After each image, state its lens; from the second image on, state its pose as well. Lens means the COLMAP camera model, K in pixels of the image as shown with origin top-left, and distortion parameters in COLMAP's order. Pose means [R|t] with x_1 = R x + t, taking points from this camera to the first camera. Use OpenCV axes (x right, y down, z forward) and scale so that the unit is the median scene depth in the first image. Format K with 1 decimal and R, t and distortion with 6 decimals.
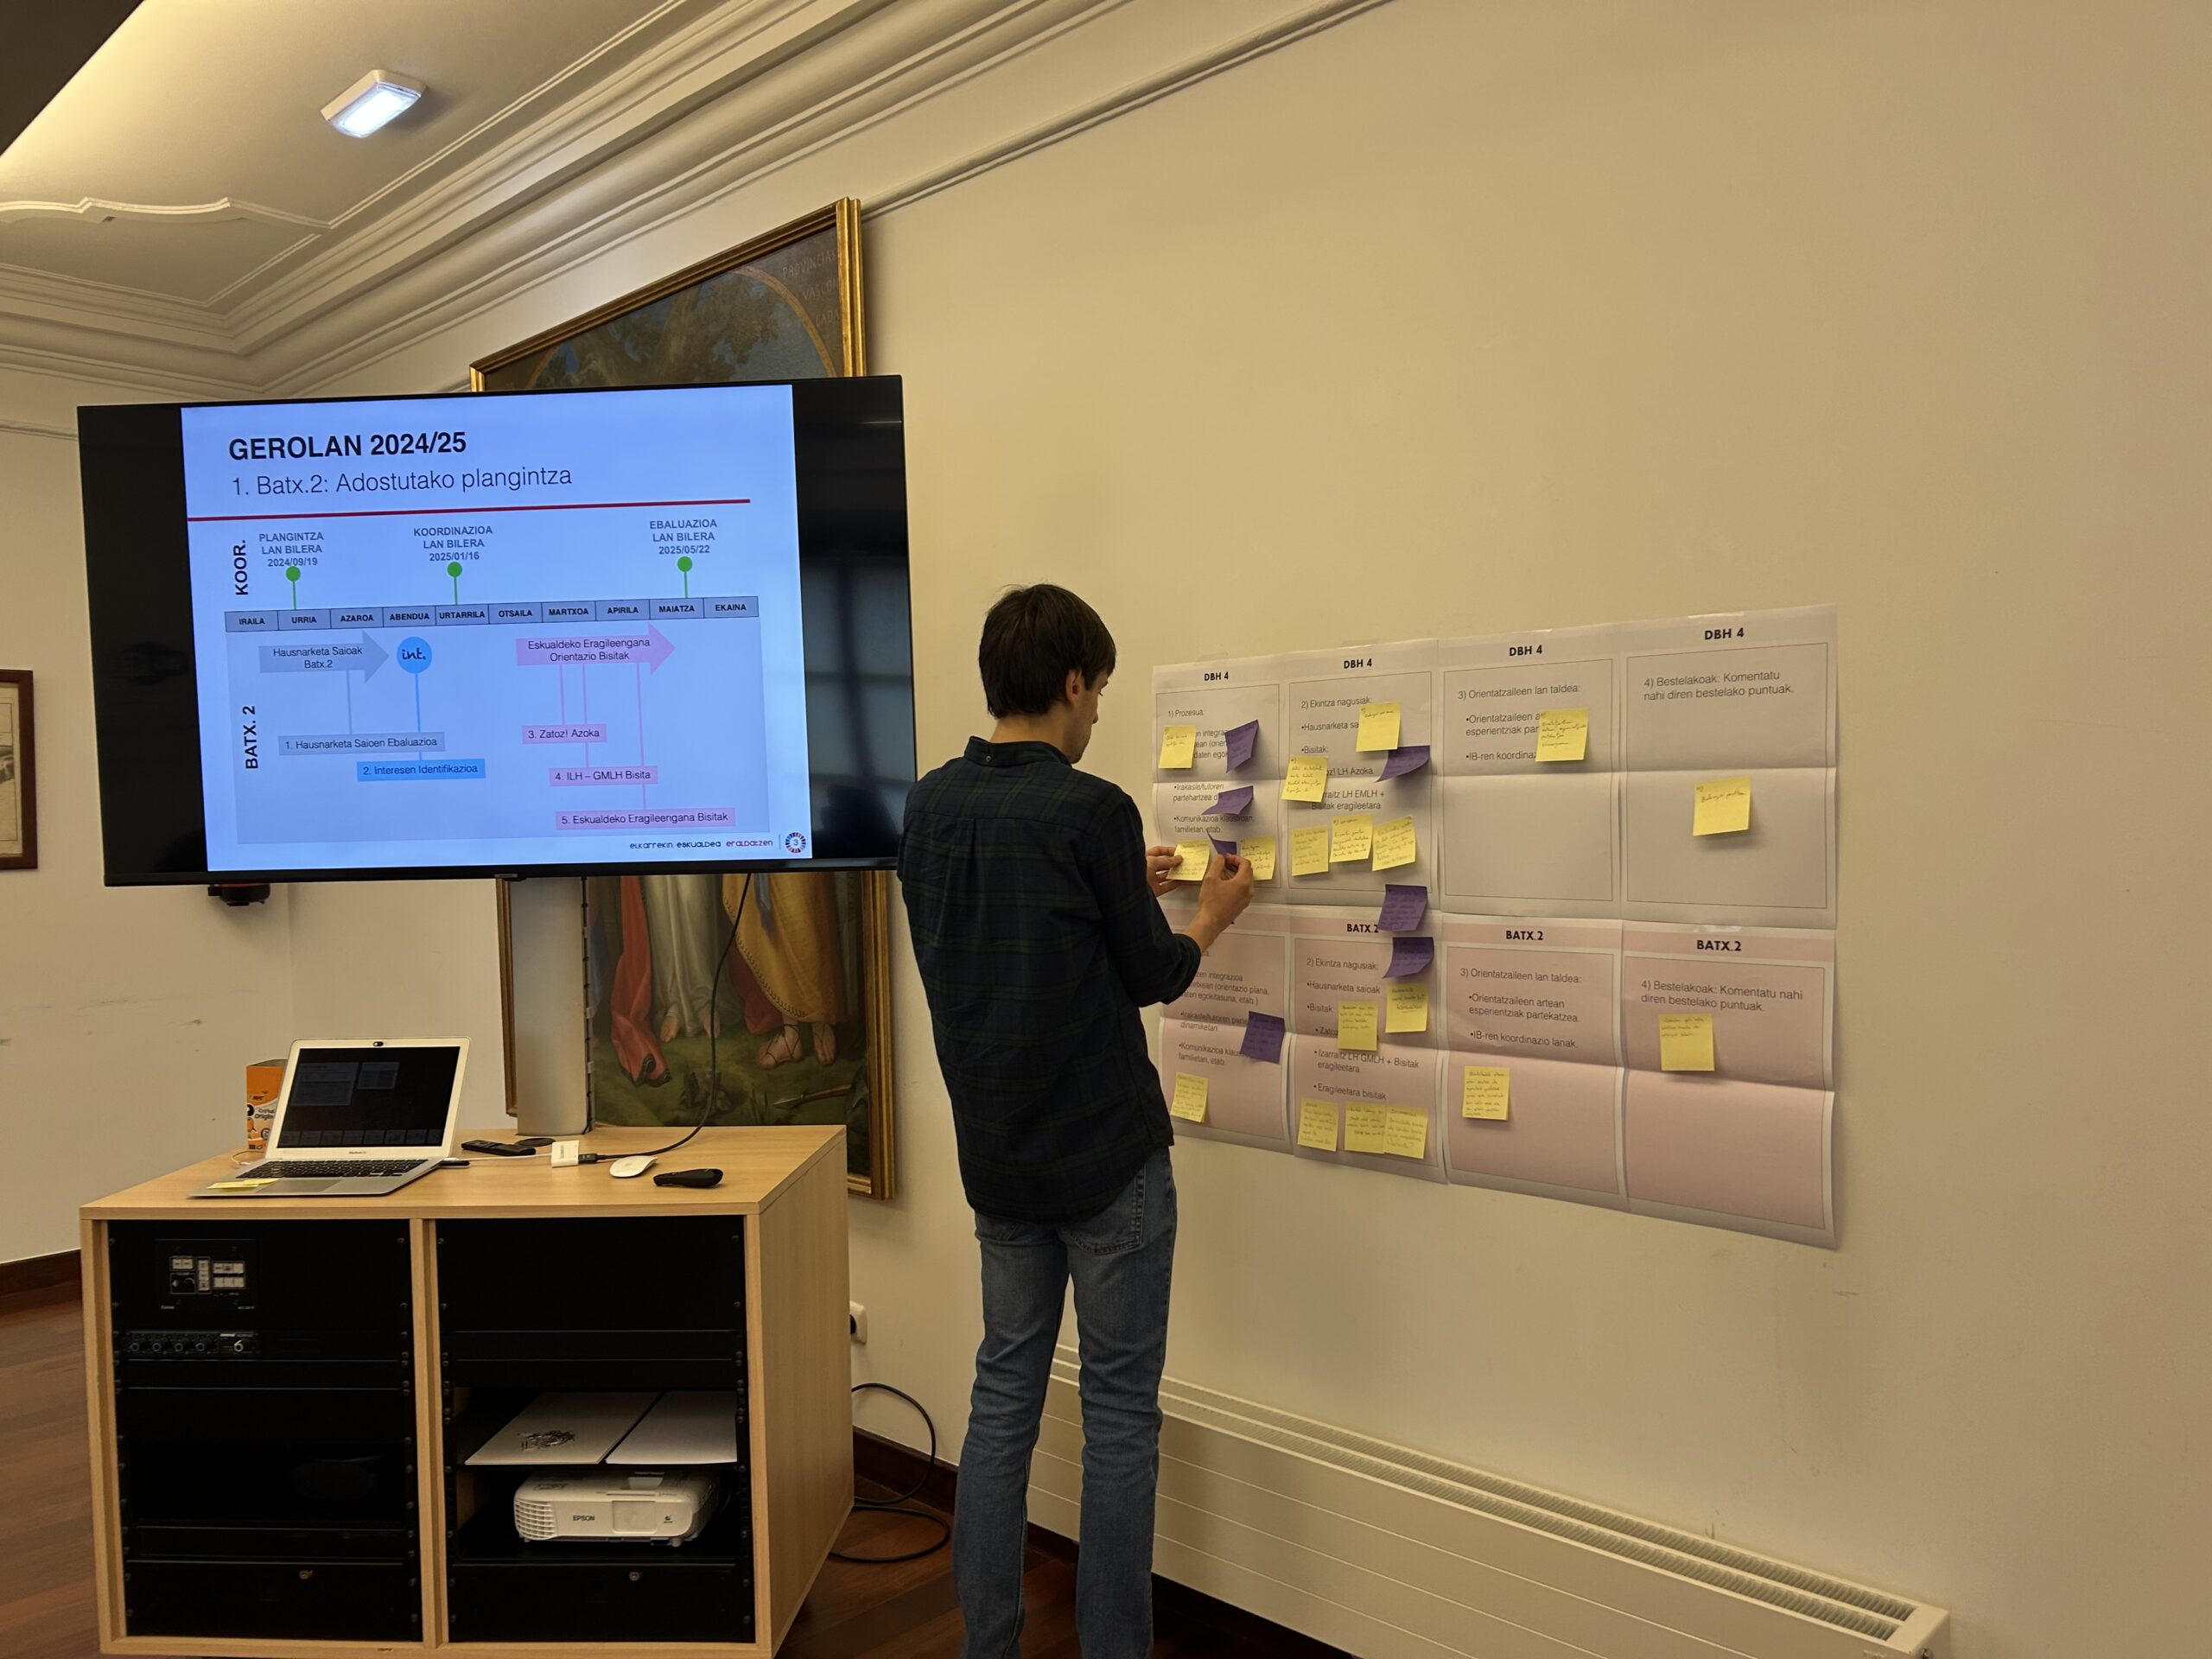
lens RADIAL K [[1617.5, 0, 1106.0], [0, 1617.5, 829.5], [0, 0, 1]] dist [0.134367, -0.226761]
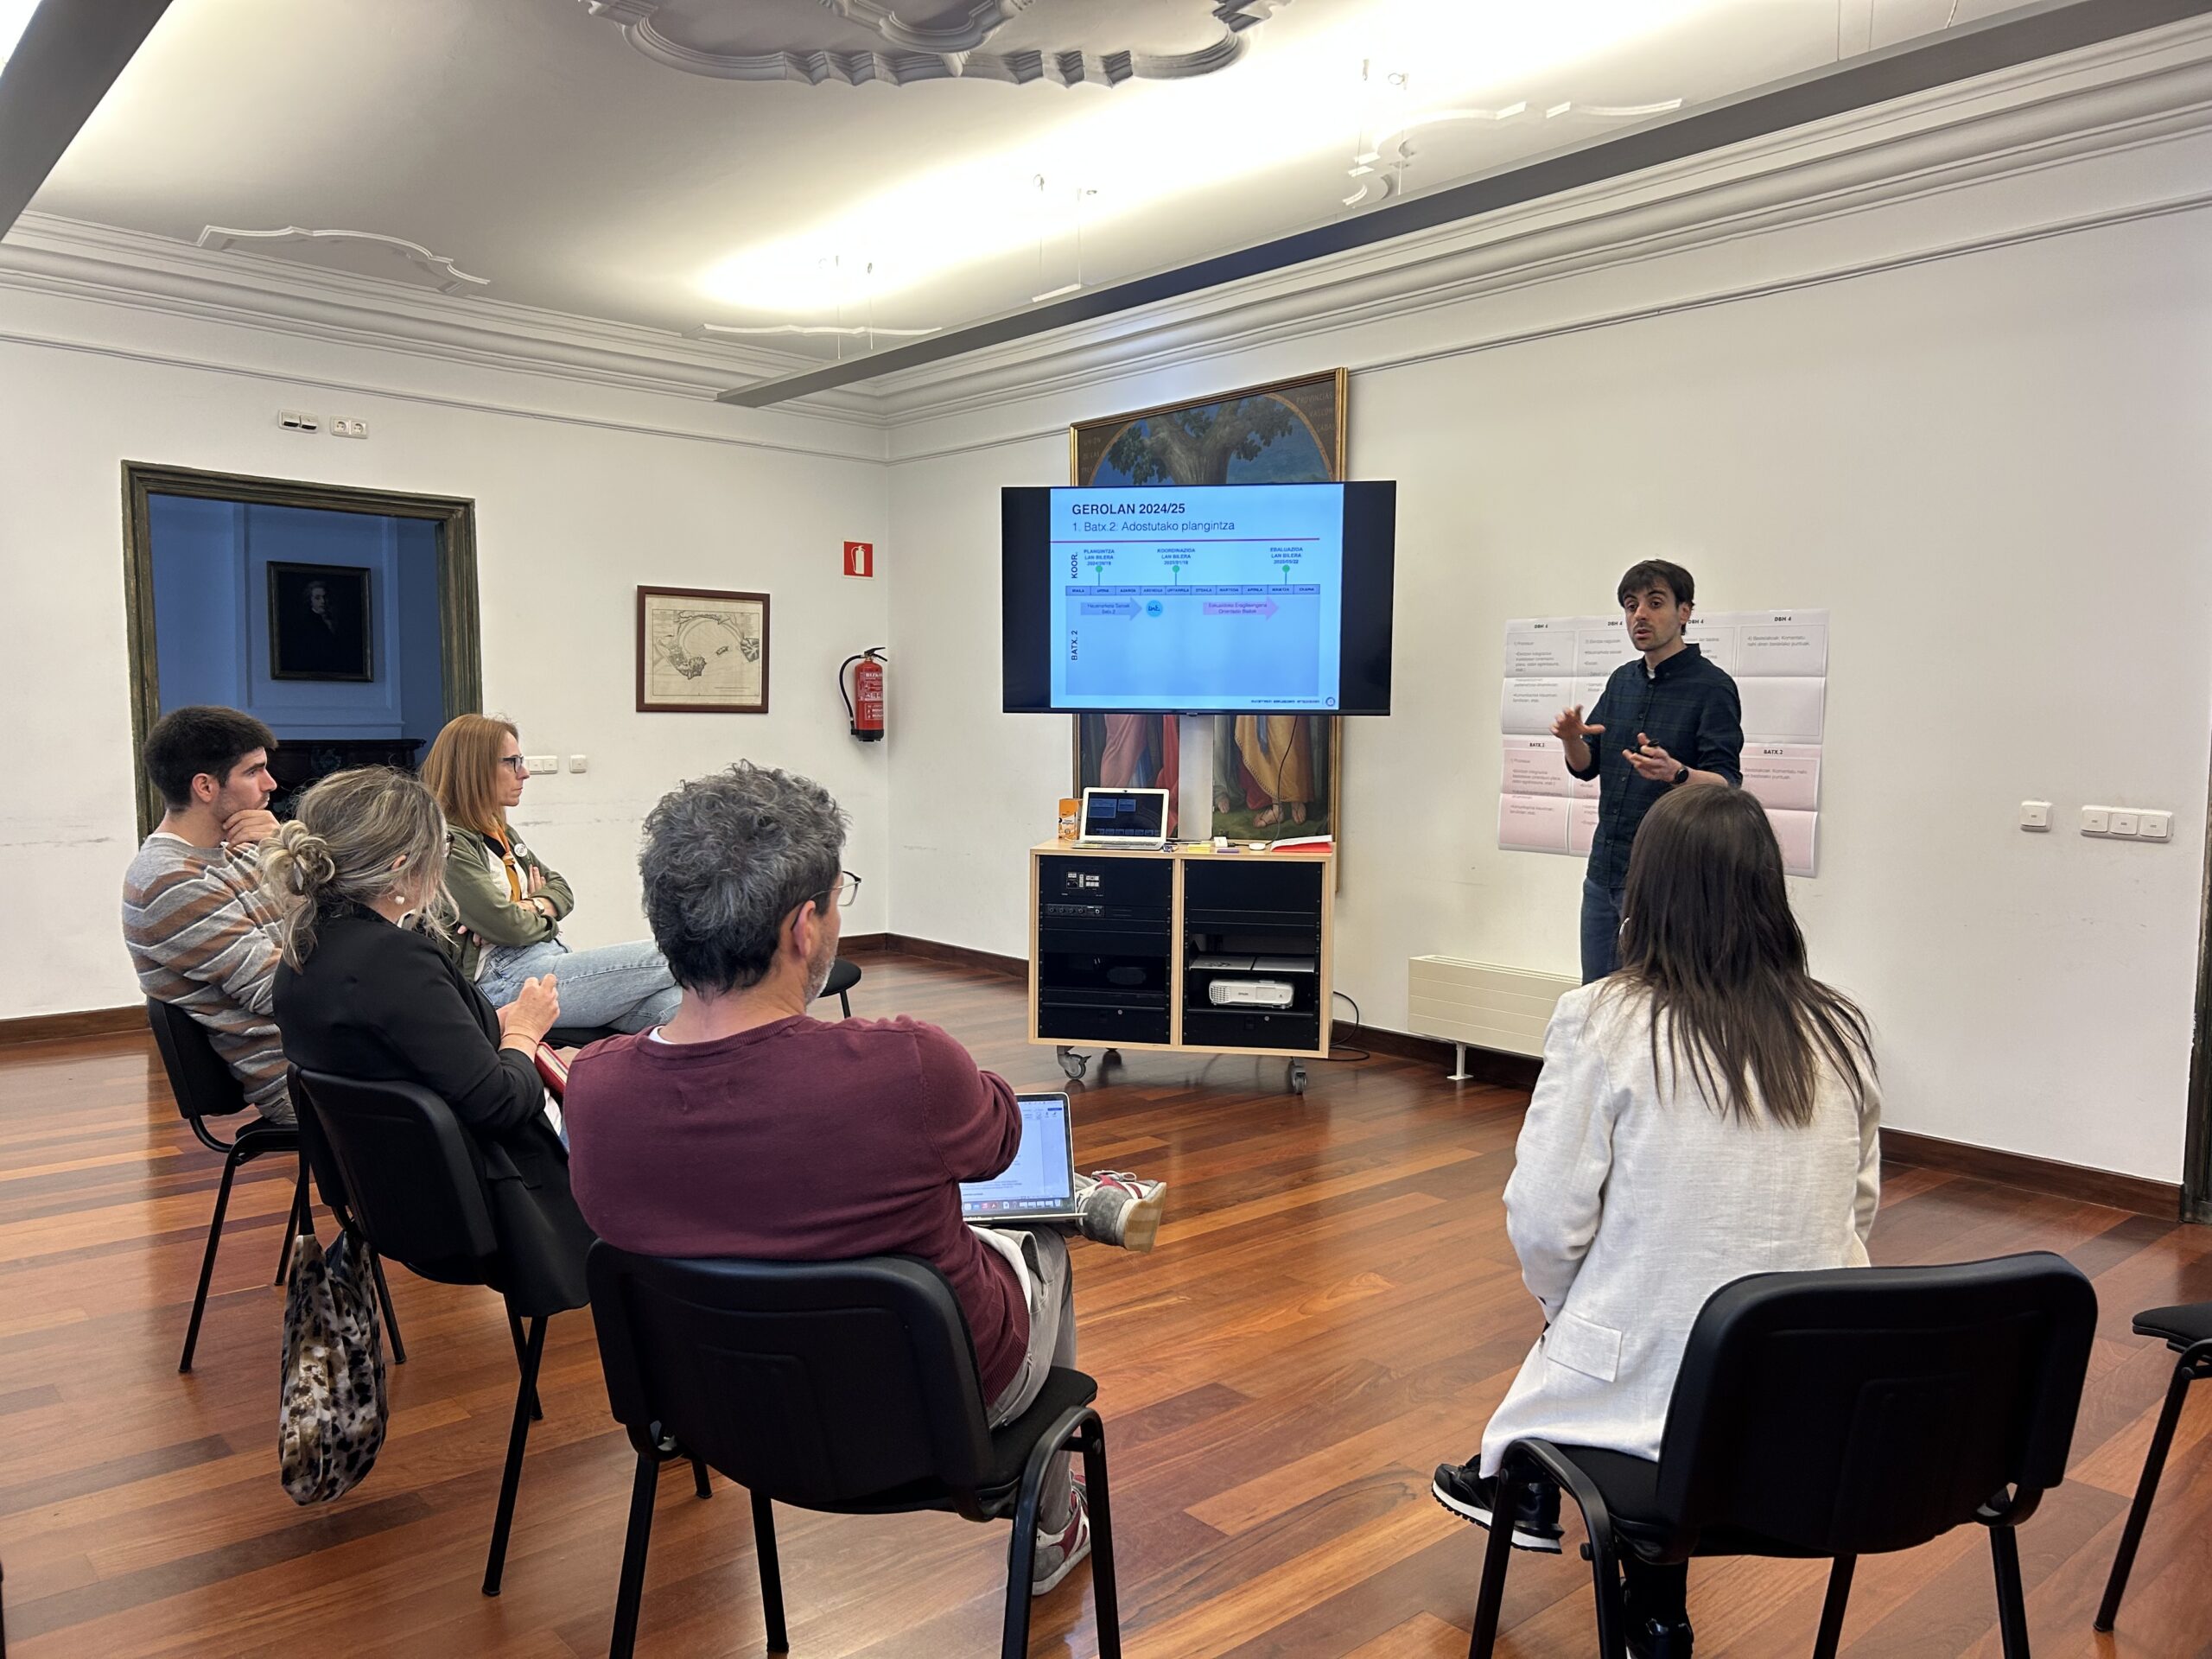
lens RADIAL K [[1617.5, 0, 1106.0], [0, 1617.5, 829.5], [0, 0, 1]] dist [0.134367, -0.226761]
pose [[0.995723, 0.038441, -0.084008, -0.296494], [-0.033460, 0.997642, 0.059917, 0.056972], [0.086113, -0.056850, 0.994662, -1.127371]]
